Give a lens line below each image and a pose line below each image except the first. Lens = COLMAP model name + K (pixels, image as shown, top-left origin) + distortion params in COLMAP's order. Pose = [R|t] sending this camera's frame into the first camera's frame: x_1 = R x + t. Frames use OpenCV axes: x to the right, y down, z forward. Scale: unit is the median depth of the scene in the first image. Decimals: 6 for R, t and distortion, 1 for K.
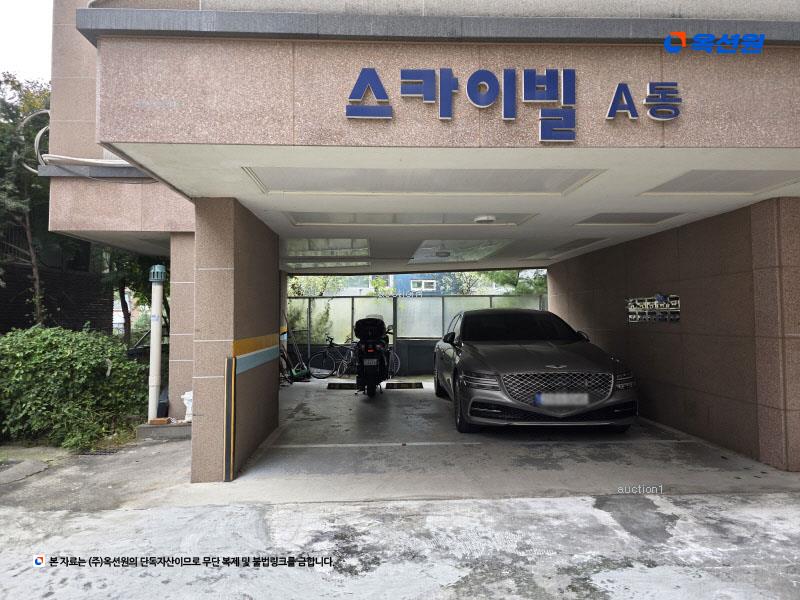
lens RADIAL K [[537.0, 0, 400.0], [0, 537.0, 300.0], [0, 0, 1]] dist [0.075883, -0.072637]
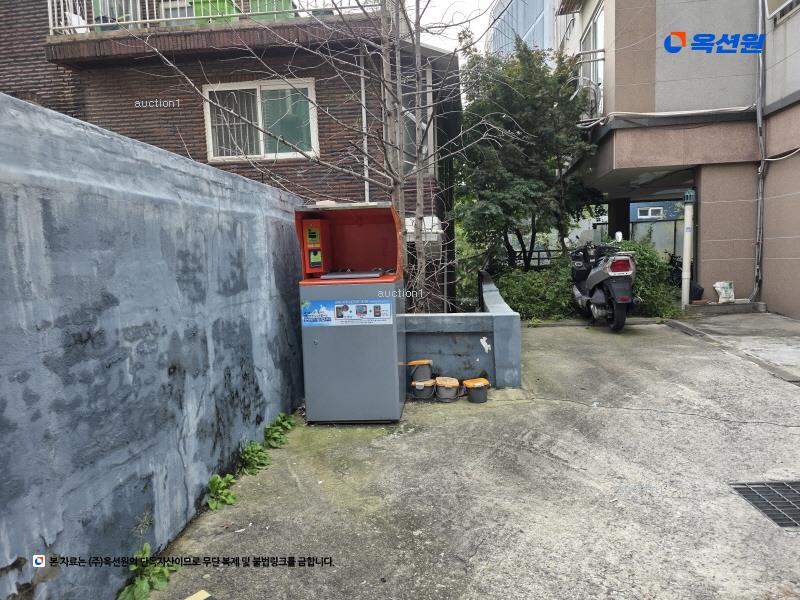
lens RADIAL K [[537.0, 0, 400.0], [0, 537.0, 300.0], [0, 0, 1]] dist [0.075883, -0.072637]
pose [[0.982726, -0.009341, -0.184829, -0.910577], [0.030090, 0.993501, 0.109778, 0.037242], [0.182602, -0.113443, 0.976620, -0.491377]]
